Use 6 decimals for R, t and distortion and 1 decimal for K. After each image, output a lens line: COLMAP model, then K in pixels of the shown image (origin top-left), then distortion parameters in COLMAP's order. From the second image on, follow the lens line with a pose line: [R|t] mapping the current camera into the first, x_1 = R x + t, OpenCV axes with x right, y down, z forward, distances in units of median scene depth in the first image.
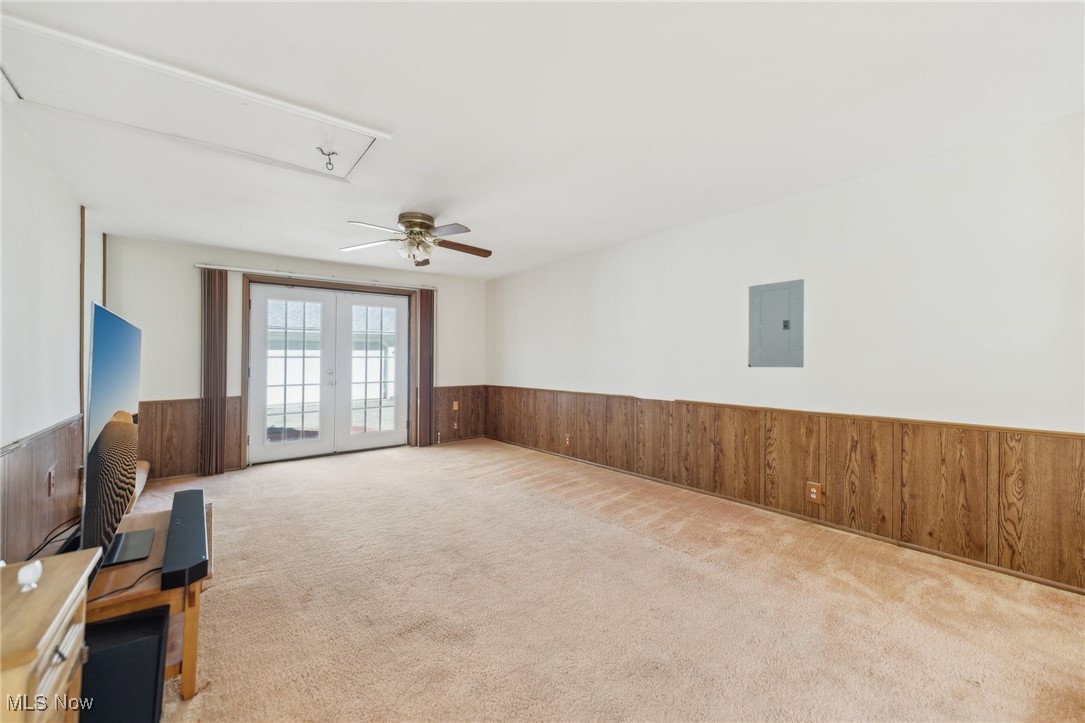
lens RADIAL K [[447.0, 0, 536.4], [0, 447.0, 366.7], [0, 0, 1]] dist [0.003257, 0.000772]
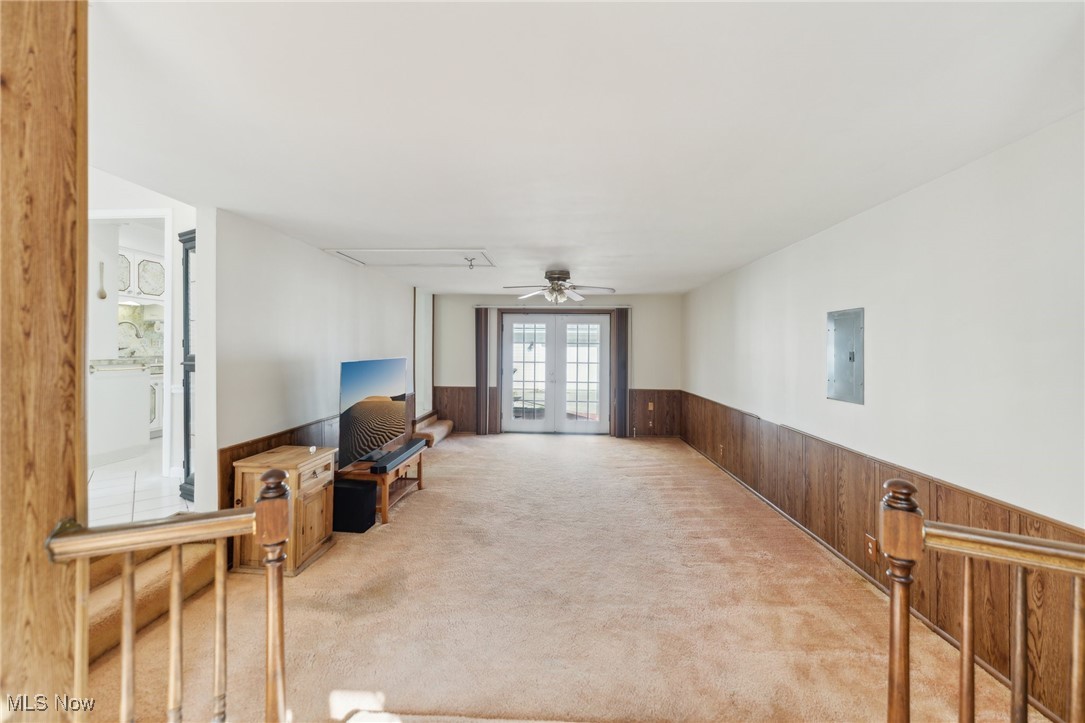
lens RADIAL K [[445.5, 0, 526.9], [0, 445.5, 342.9], [0, 0, 1]] dist [-0.000882, -0.000509]
pose [[0.740770, 0.004011, -0.671747, 0.818664], [-0.023034, 0.999546, -0.019432, -0.106739], [0.671364, 0.029868, 0.740526, -0.144451]]
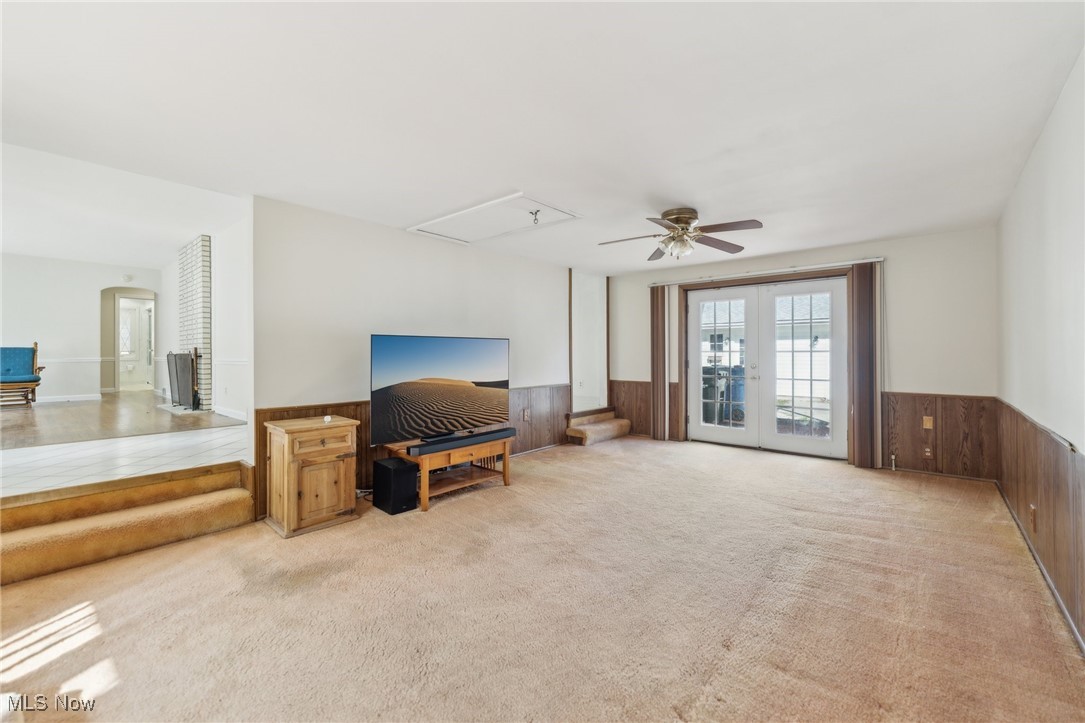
lens RADIAL K [[444.1, 0, 546.9], [0, 444.1, 352.7], [0, 0, 1]] dist [-0.000546, -0.000098]
pose [[0.184189, 0.001909, -0.982889, 0.878868], [-0.016893, 0.999857, -0.001223, -0.019551], [0.982746, 0.016829, 0.184195, 0.715889]]
